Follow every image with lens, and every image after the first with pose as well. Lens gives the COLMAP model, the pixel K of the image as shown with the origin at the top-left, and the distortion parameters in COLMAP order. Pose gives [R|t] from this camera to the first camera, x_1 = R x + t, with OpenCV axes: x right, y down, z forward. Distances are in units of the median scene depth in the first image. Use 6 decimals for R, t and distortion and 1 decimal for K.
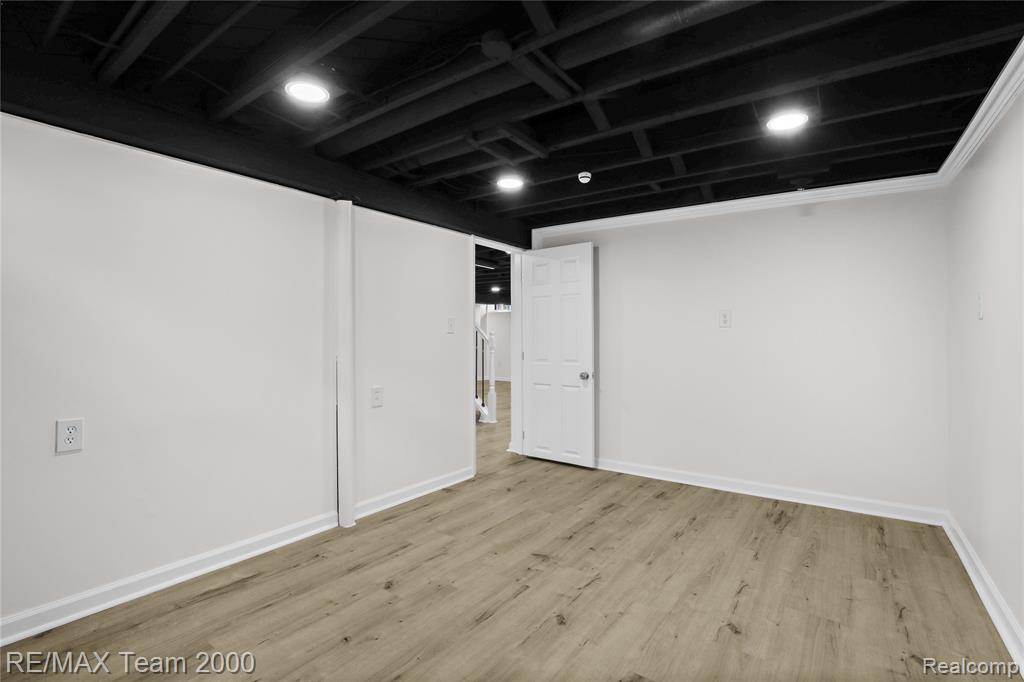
lens RADIAL K [[466.8, 0, 512.0], [0, 466.8, 341.0], [0, 0, 1]] dist [-0.031372, 0.000161]
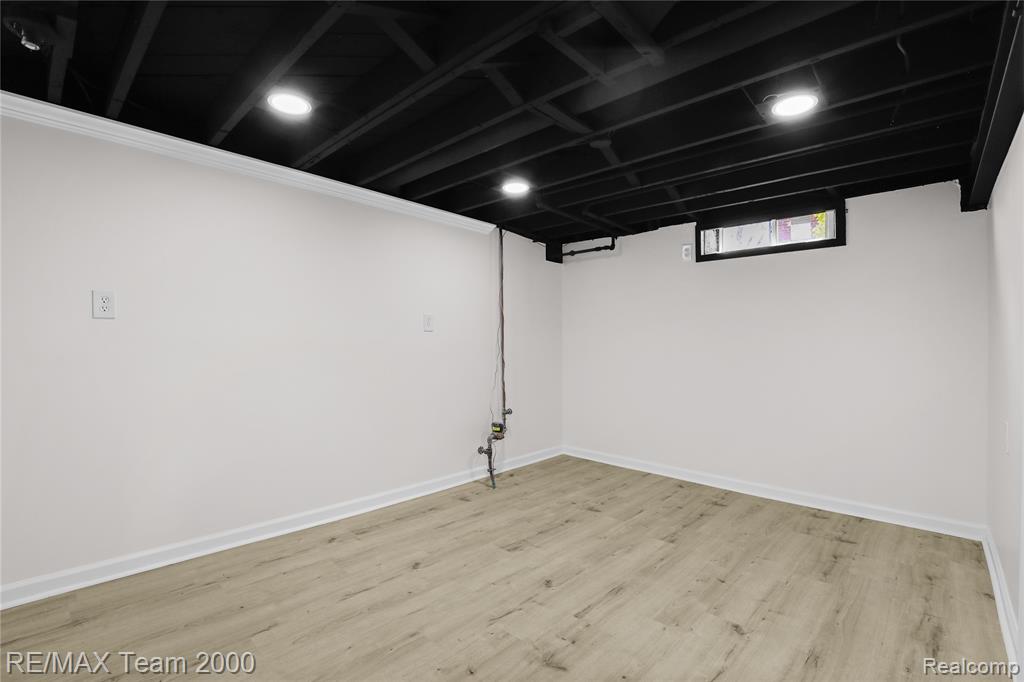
lens RADIAL K [[466.8, 0, 512.0], [0, 466.8, 341.0], [0, 0, 1]] dist [-0.031372, 0.000161]
pose [[-0.992571, -0.008438, 0.121371, 0.055351], [-0.008577, 0.999963, -0.000617, -0.004883], [-0.121361, -0.001654, -0.992607, 1.977965]]
